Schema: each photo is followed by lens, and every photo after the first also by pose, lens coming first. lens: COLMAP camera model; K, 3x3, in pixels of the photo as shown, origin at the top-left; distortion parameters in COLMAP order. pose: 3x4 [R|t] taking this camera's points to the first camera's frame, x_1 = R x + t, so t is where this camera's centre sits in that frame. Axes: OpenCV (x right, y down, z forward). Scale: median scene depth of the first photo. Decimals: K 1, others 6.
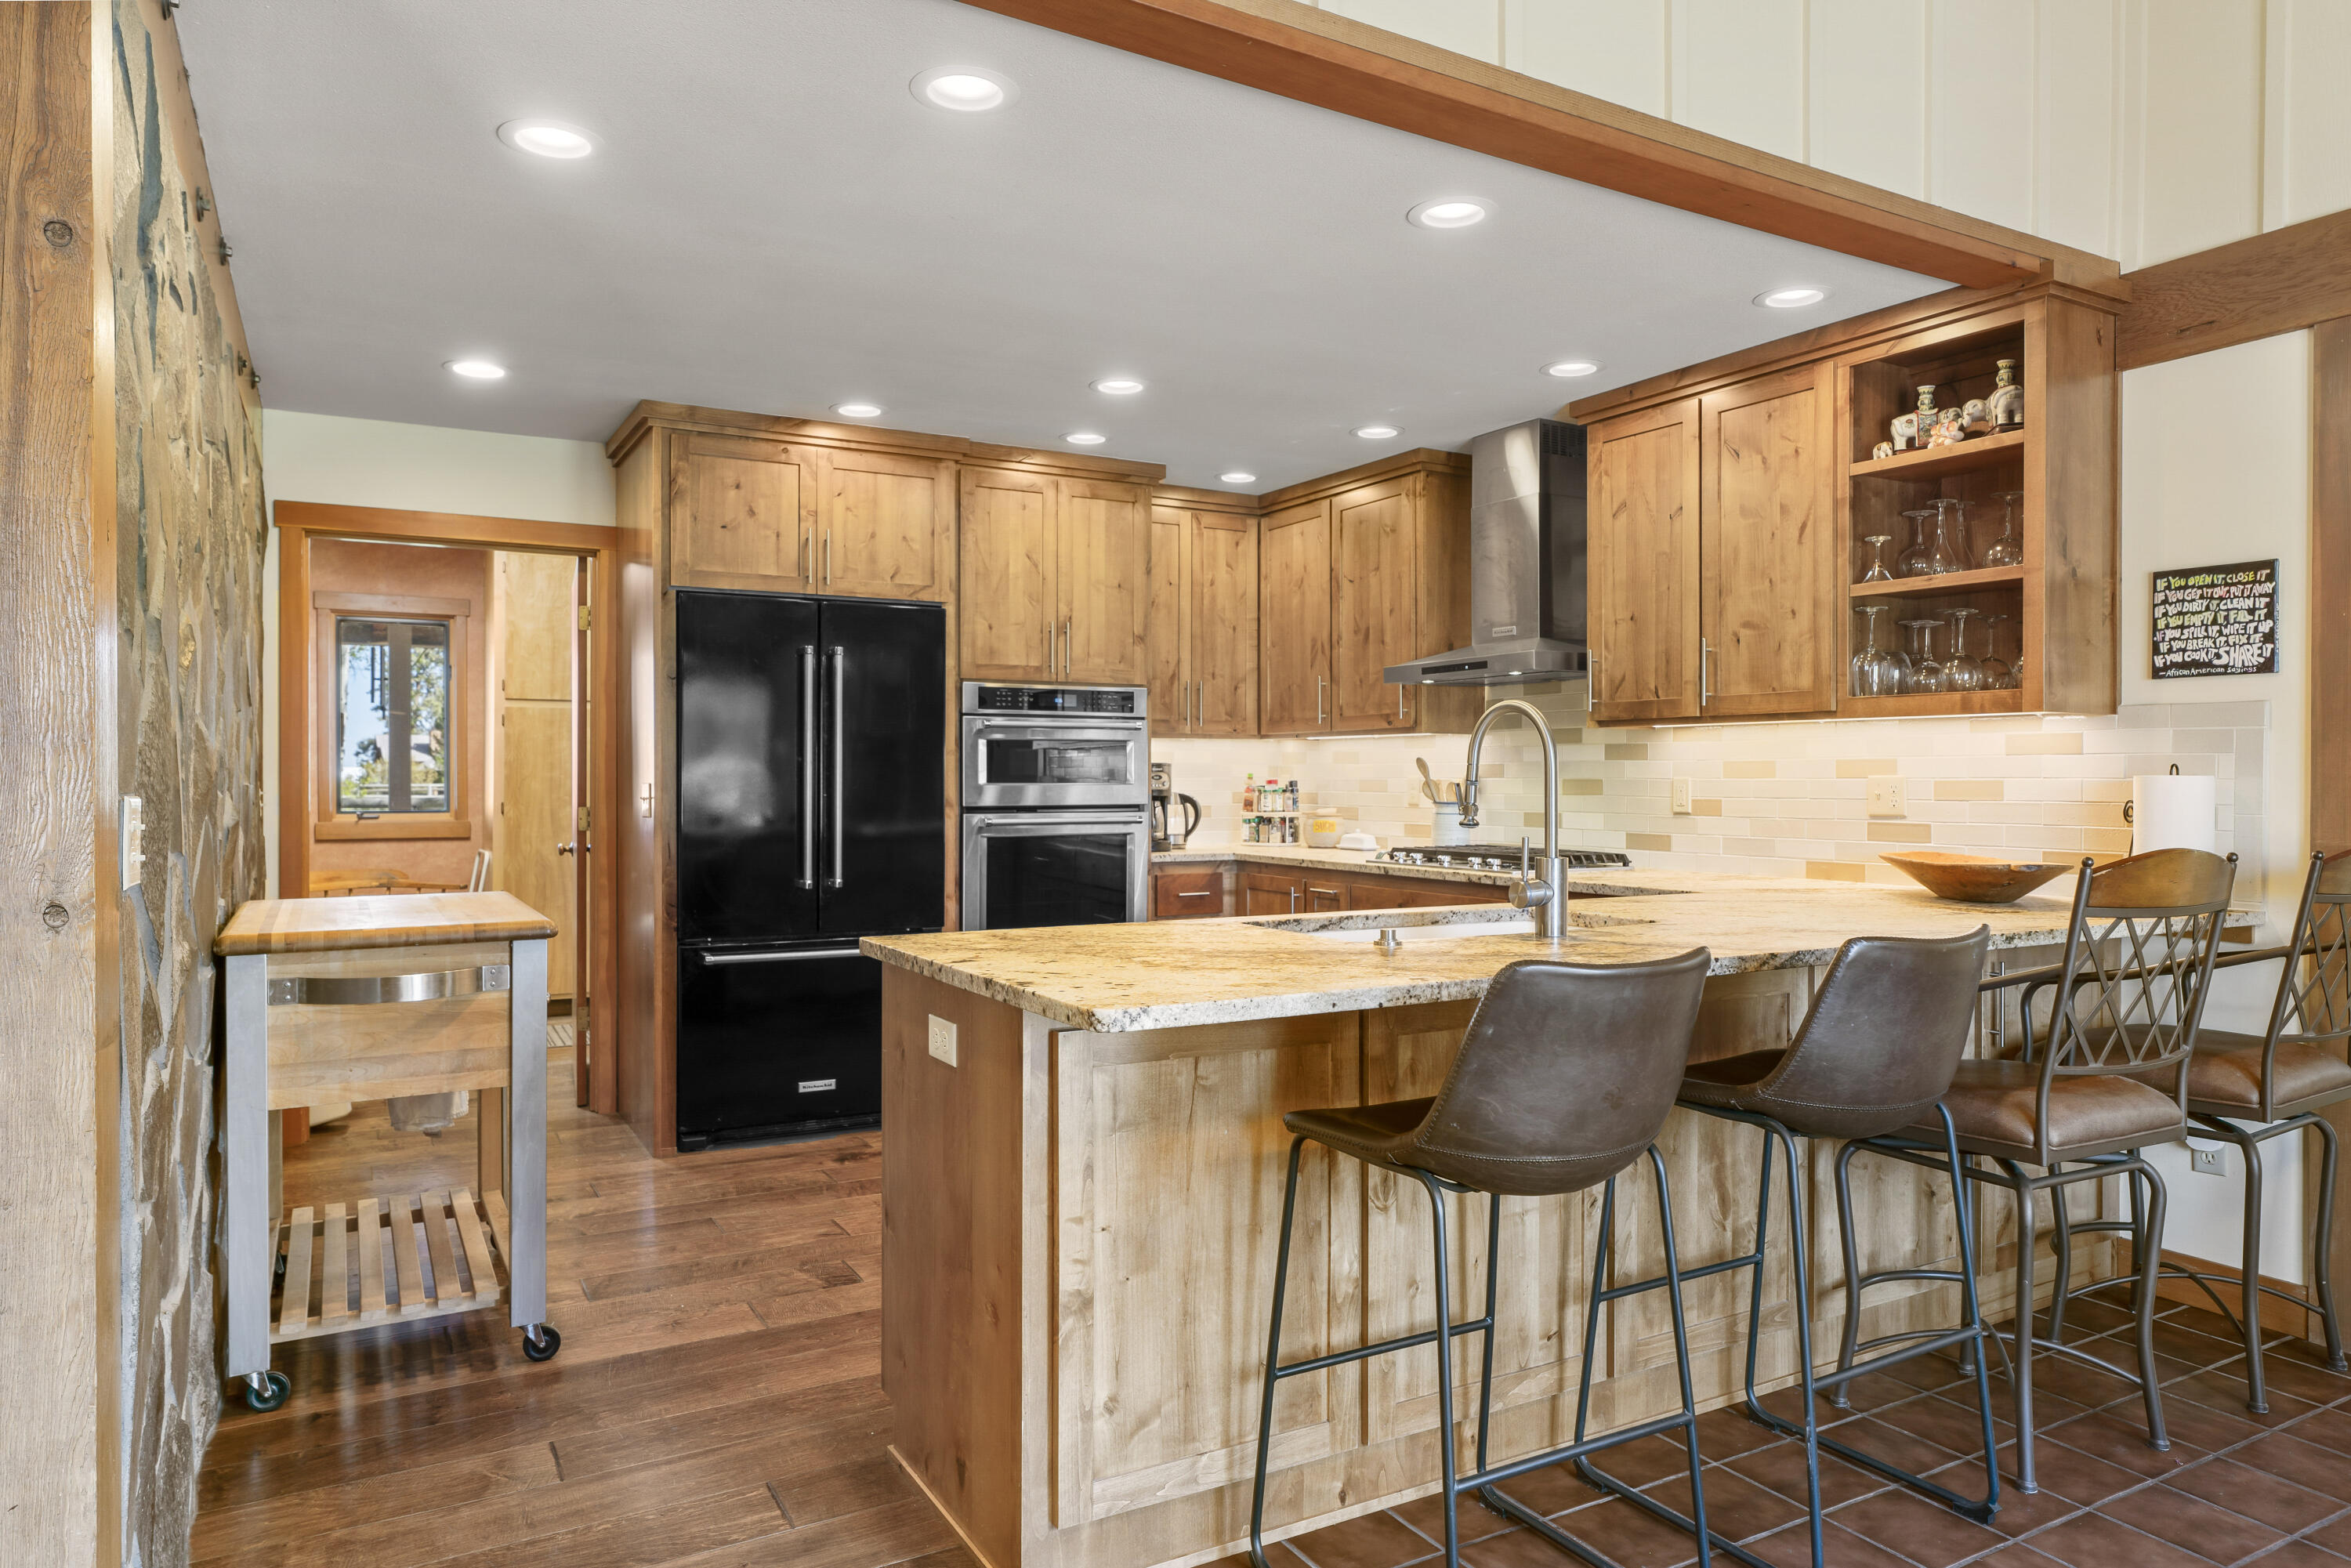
lens RADIAL K [[1479.7, 0, 1190.6], [0, 1479.7, 779.3], [0, 0, 1]] dist [-0.009214, 0.012514]
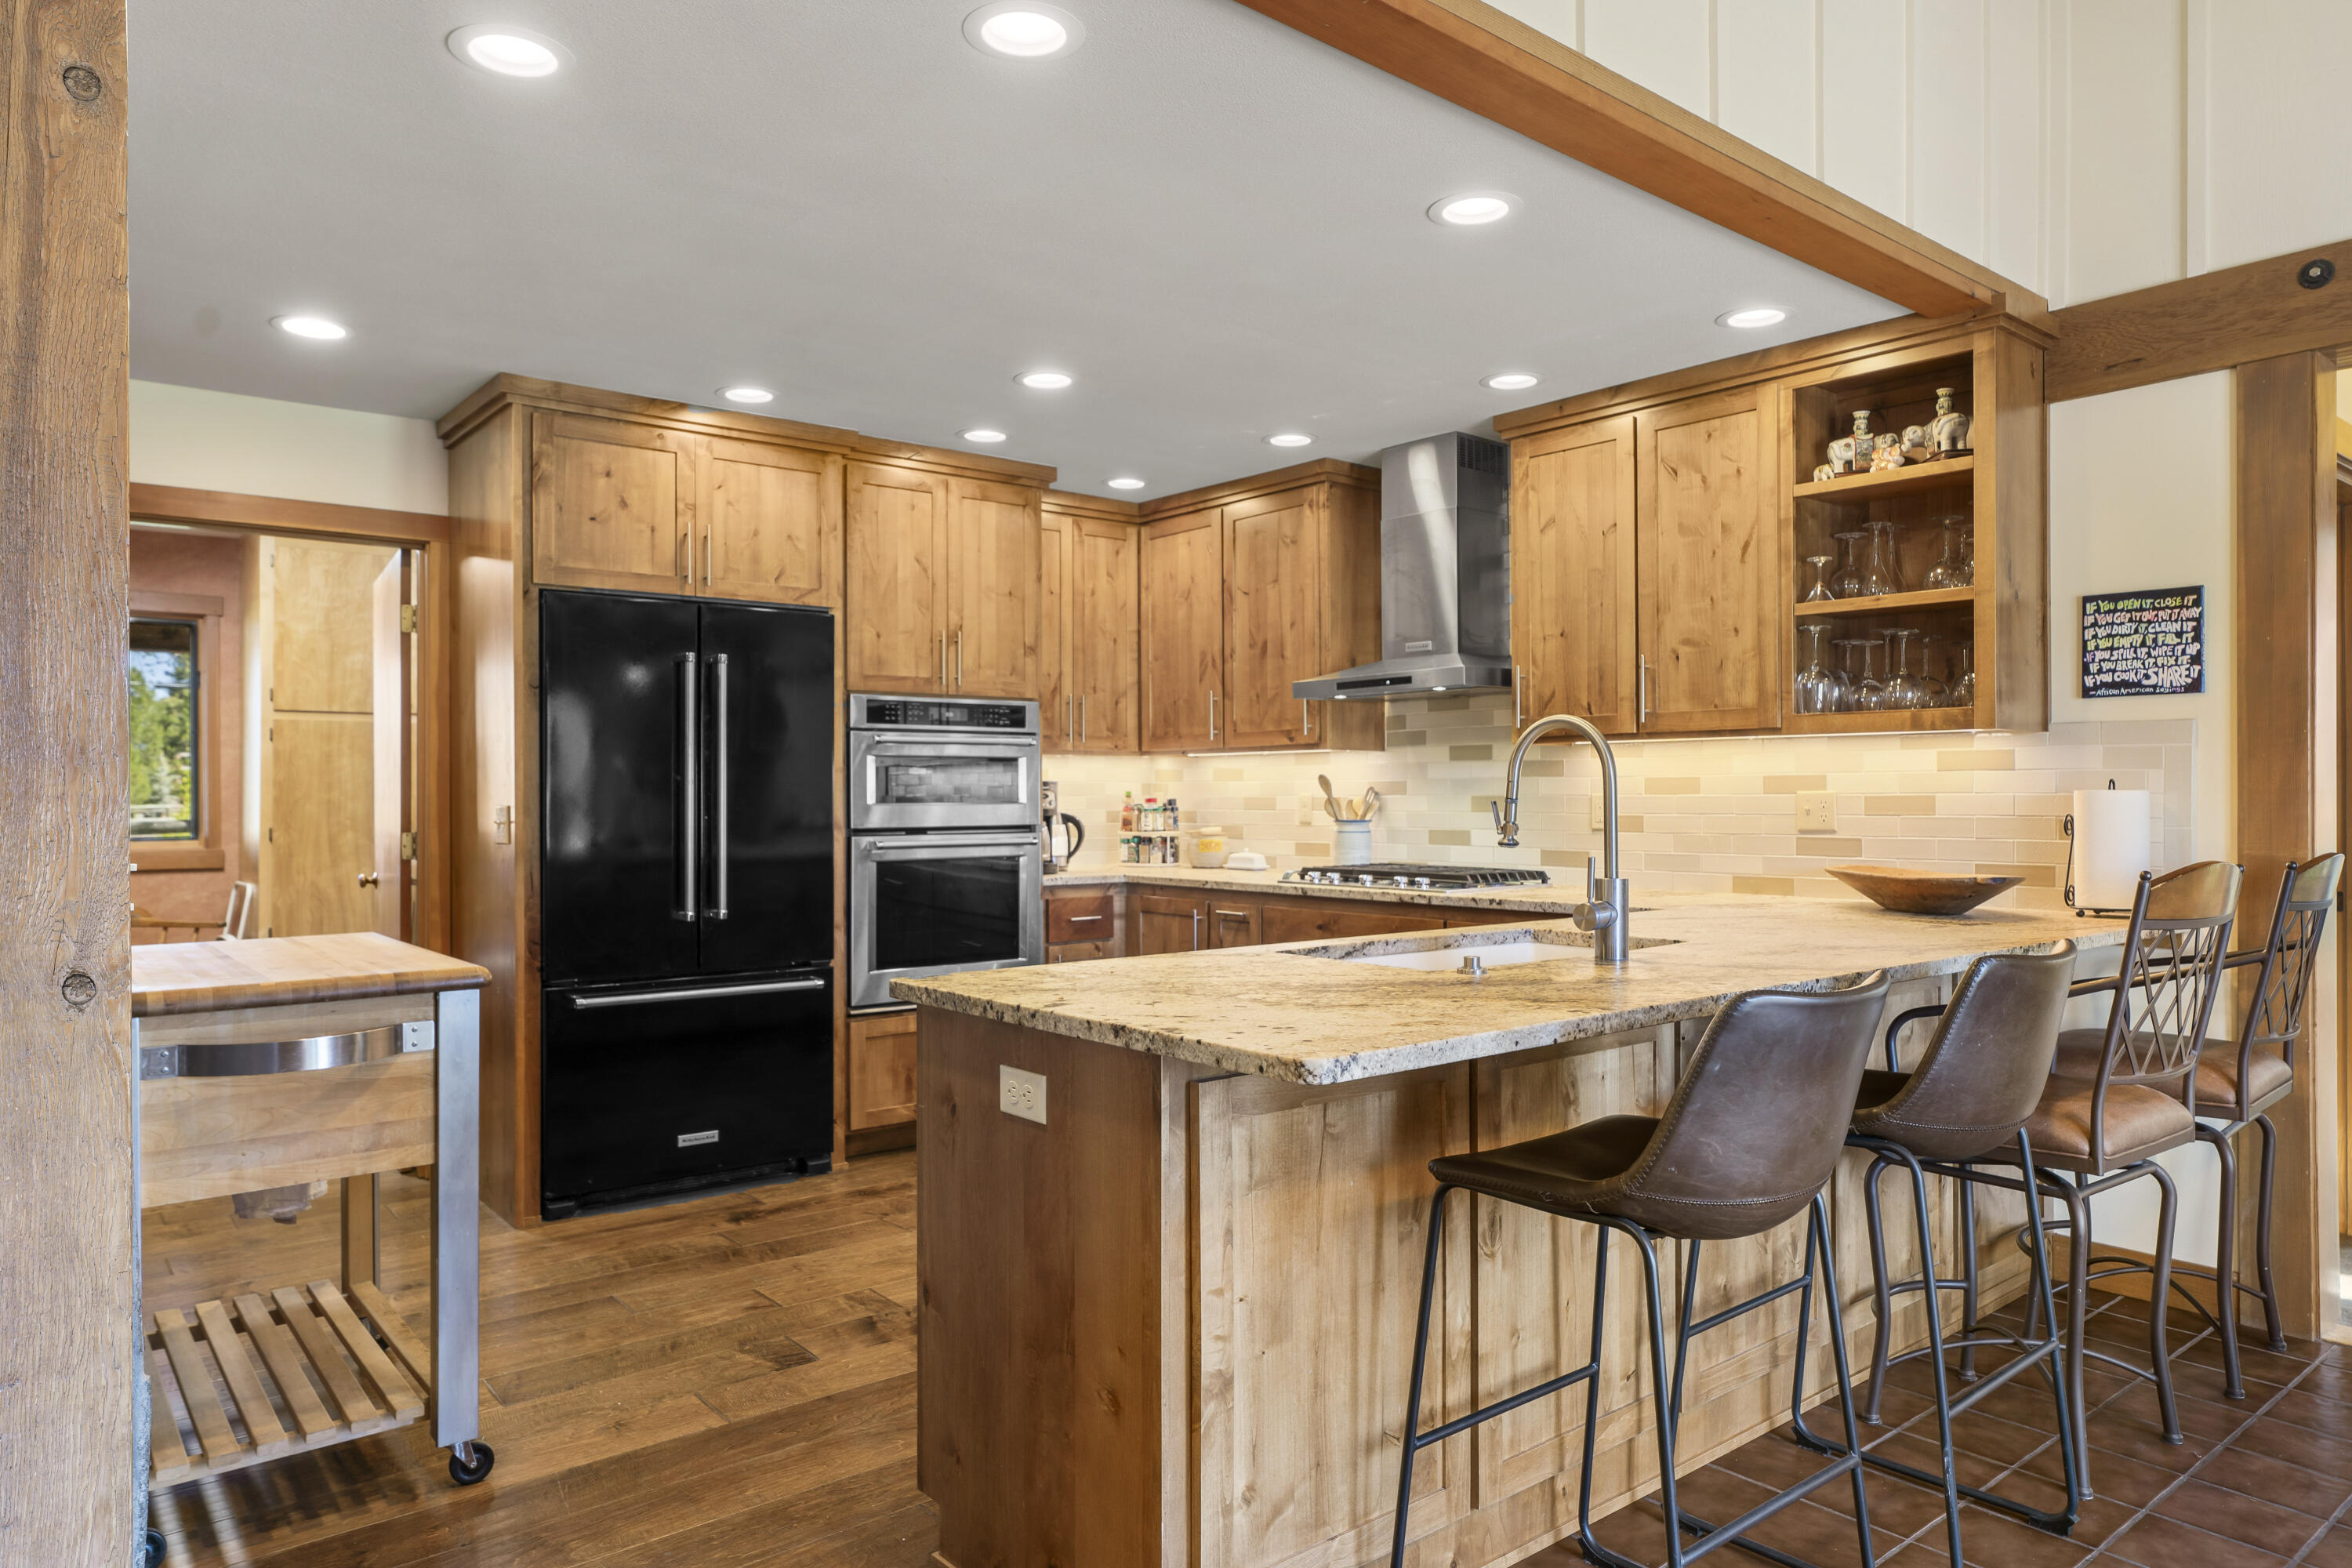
lens RADIAL K [[1480.4, 0, 1166.5], [0, 1480.4, 787.7], [0, 0, 1]] dist [-0.009214, 0.012514]
pose [[0.985420, -0.003628, 0.170099, -0.172465], [0.004678, 0.999972, -0.005770, -0.001410], [-0.170073, 0.006482, 0.985410, 0.080835]]
